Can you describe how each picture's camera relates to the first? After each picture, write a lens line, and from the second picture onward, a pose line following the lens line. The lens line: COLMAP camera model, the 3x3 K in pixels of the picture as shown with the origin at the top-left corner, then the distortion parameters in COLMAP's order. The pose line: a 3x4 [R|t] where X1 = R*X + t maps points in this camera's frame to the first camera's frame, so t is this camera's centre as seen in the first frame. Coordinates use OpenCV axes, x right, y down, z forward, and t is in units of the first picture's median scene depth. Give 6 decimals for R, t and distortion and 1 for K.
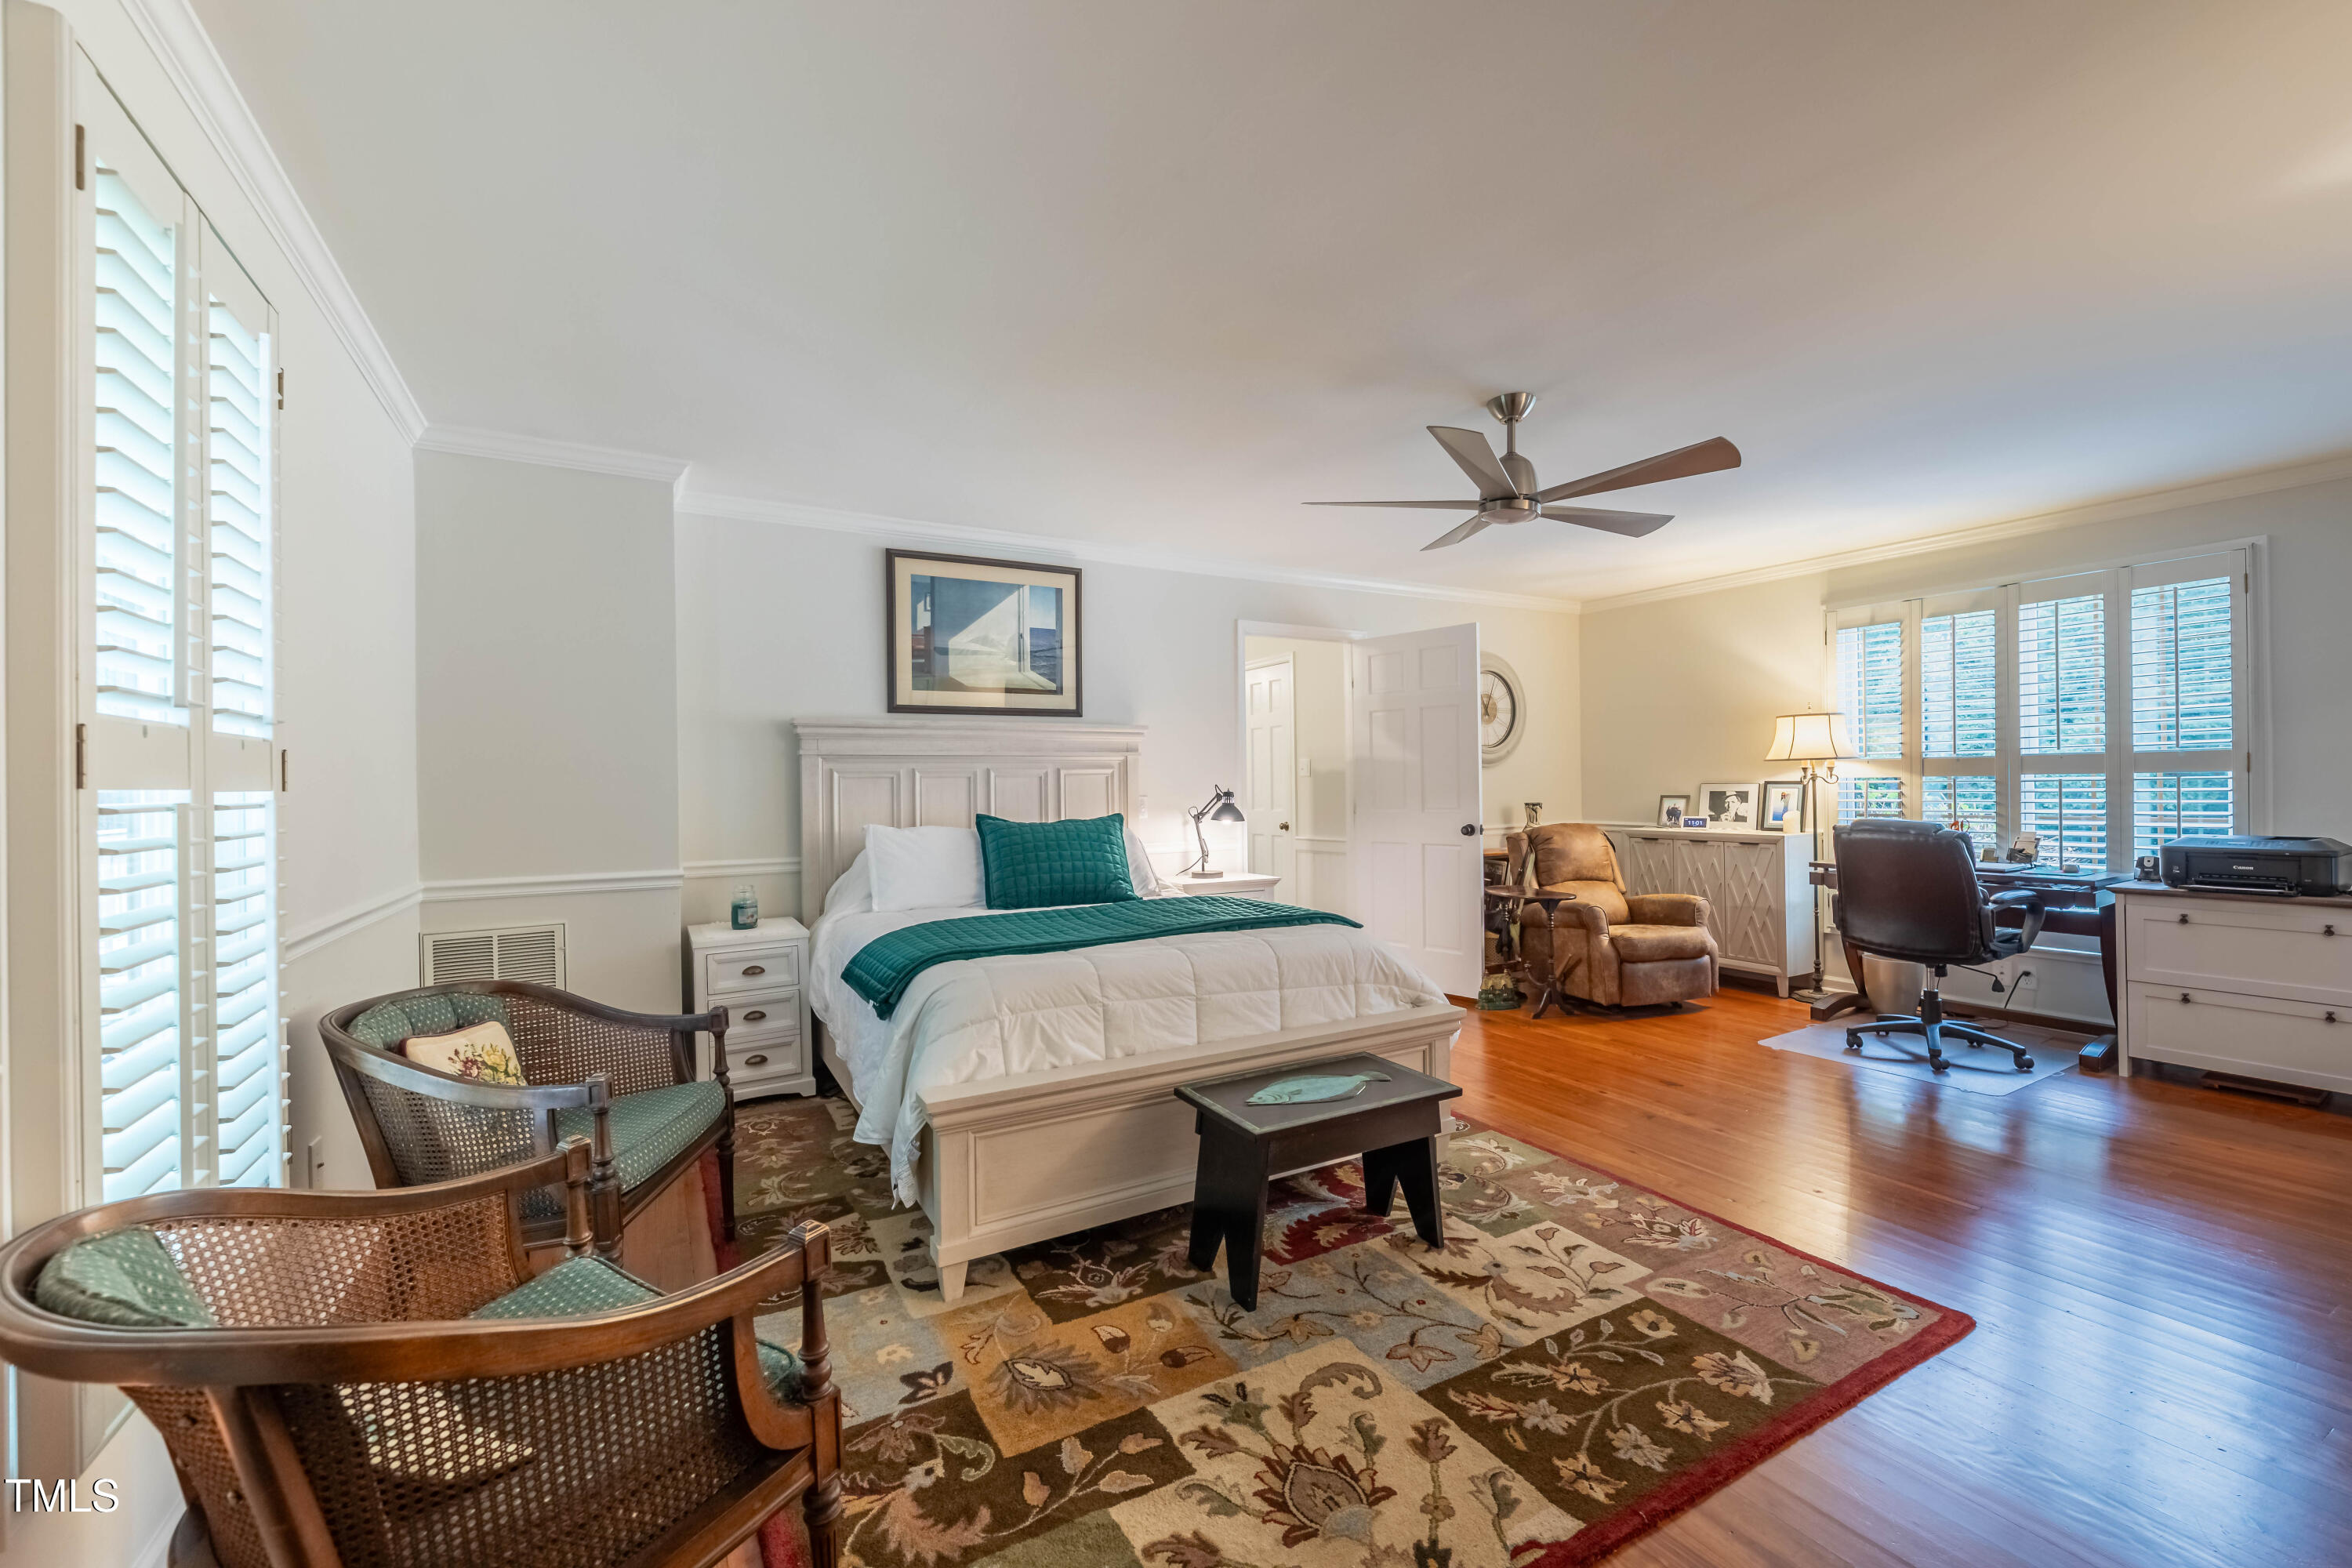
lens RADIAL K [[945.5, 0, 1178.3], [0, 945.5, 784.9], [0, 0, 1]] dist [0.000850, -0.000611]
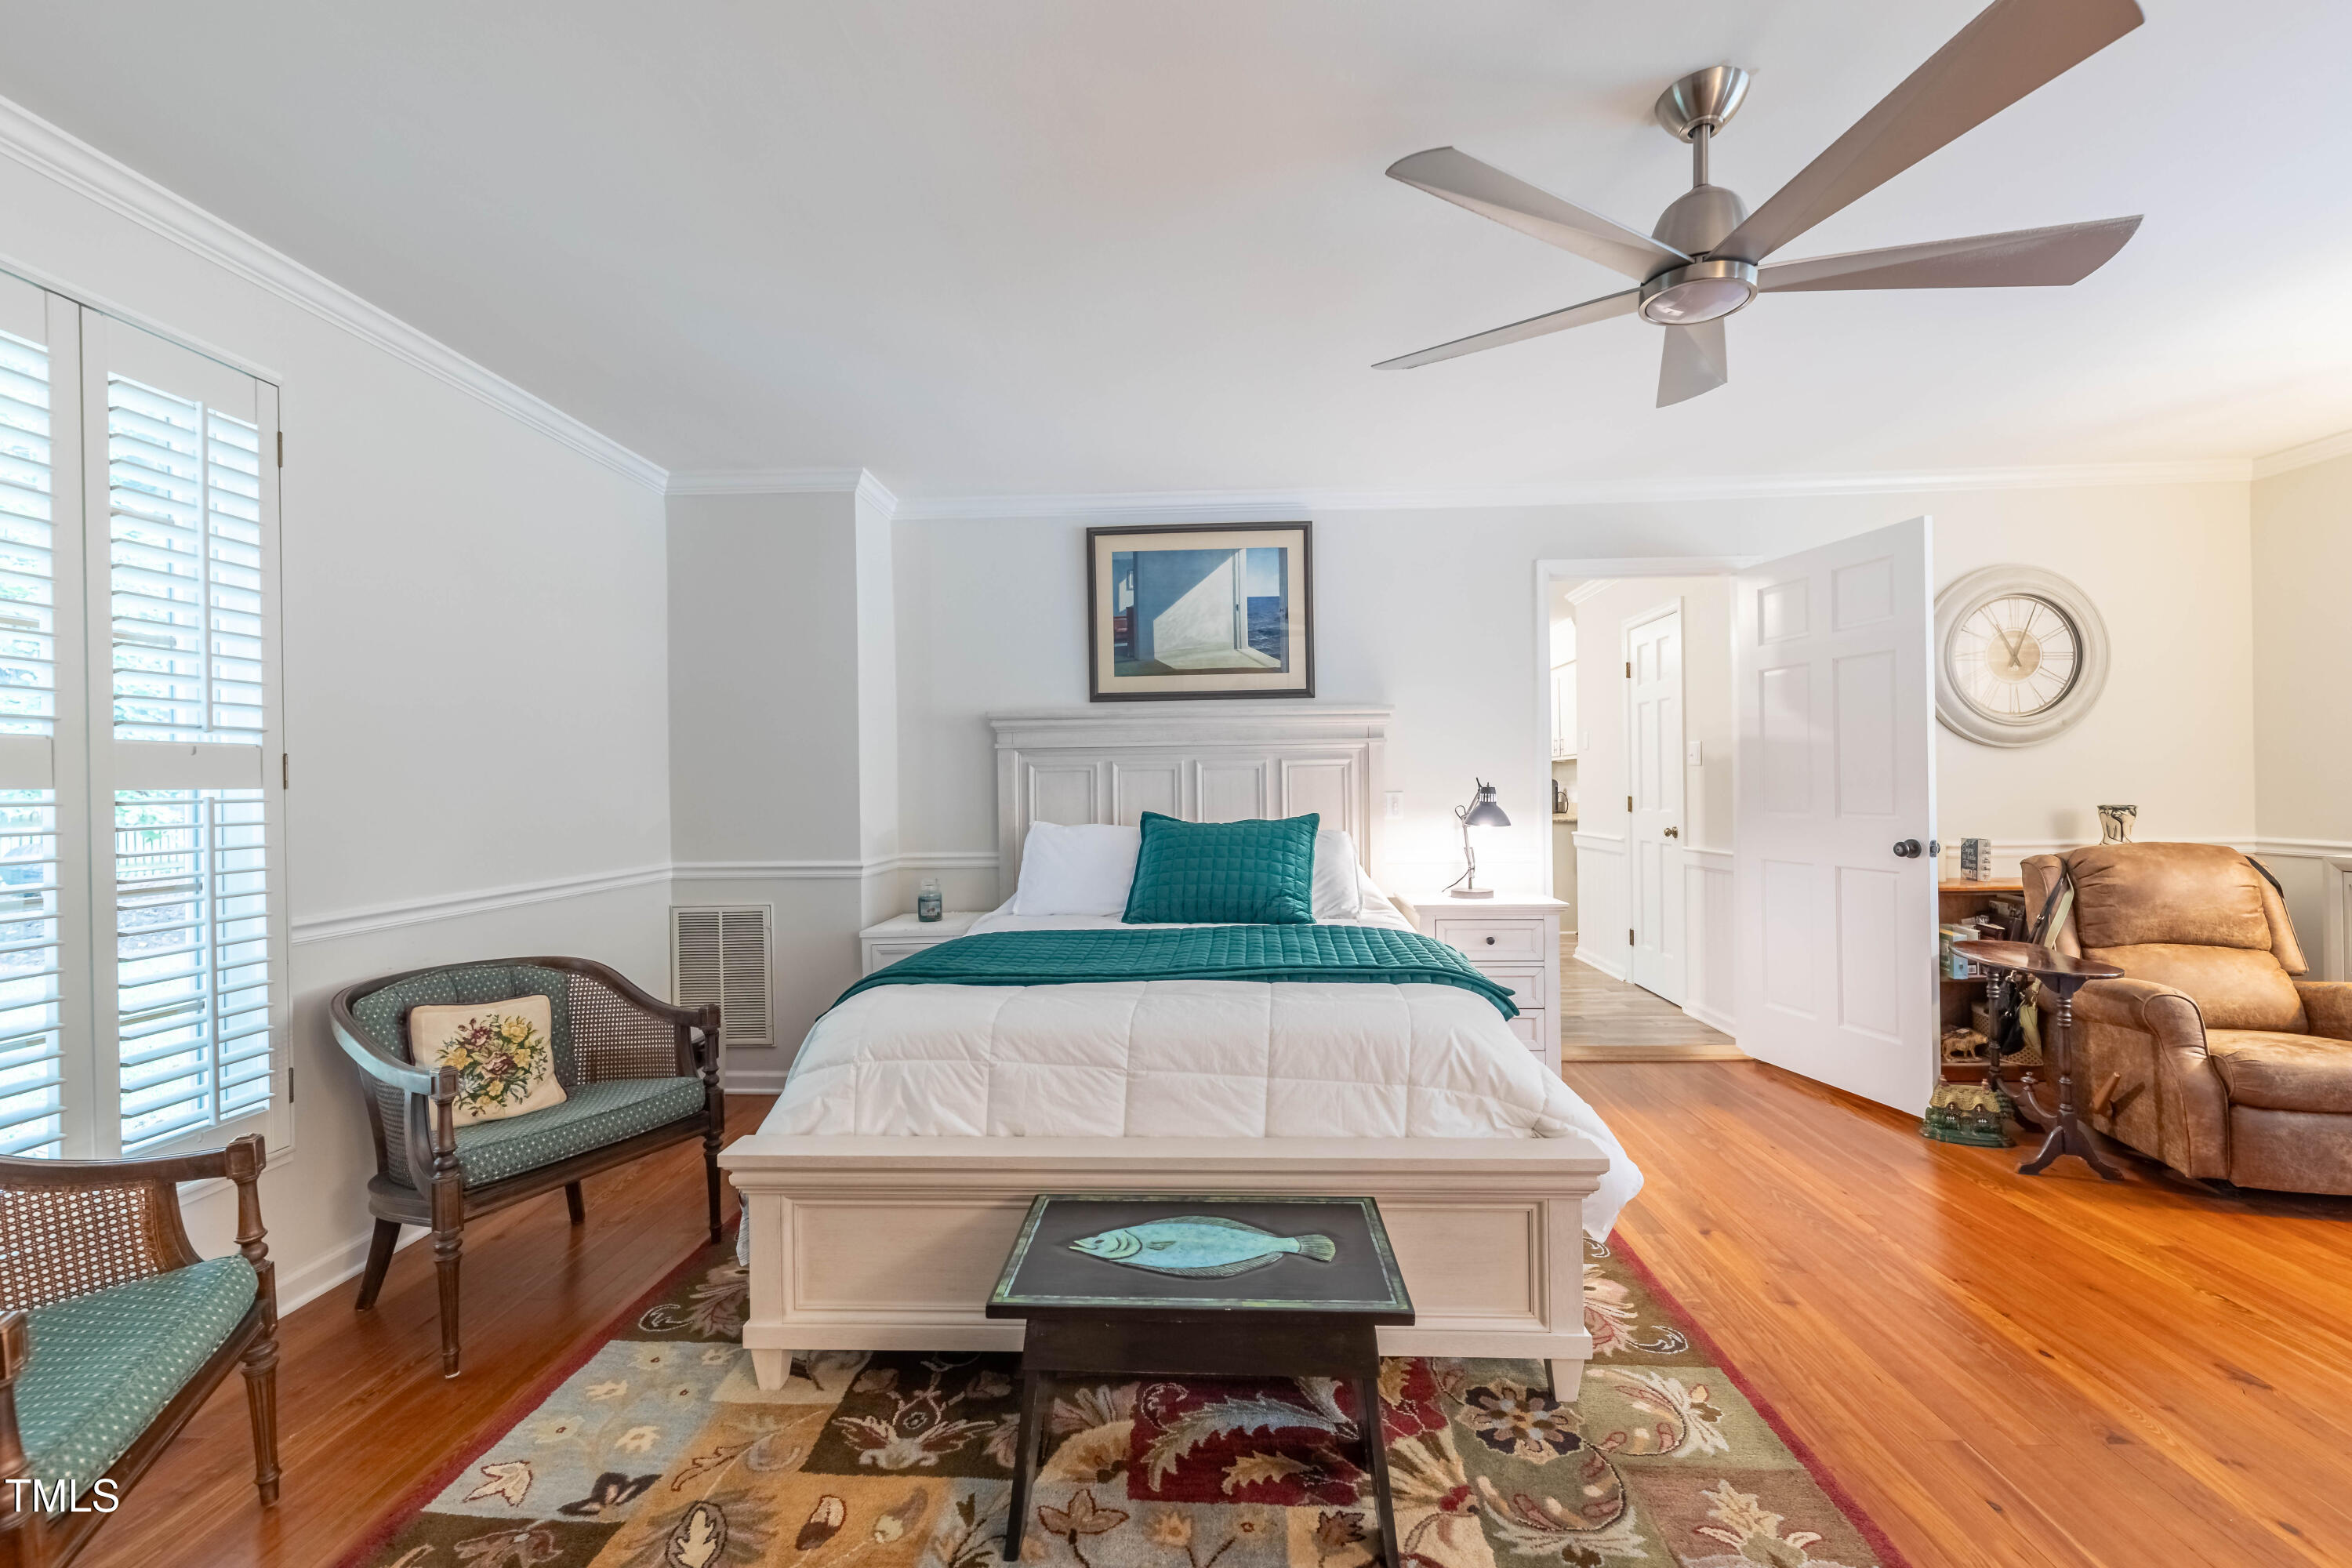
lens RADIAL K [[945.5, 0, 1177.1], [0, 945.5, 784.4], [0, 0, 1]] dist [0.000850, -0.000611]
pose [[0.848619, 0.001381, -0.529003, 0.280906], [0.003008, 0.999968, 0.007436, -0.001447], [0.528997, -0.007902, 0.848587, 0.259229]]
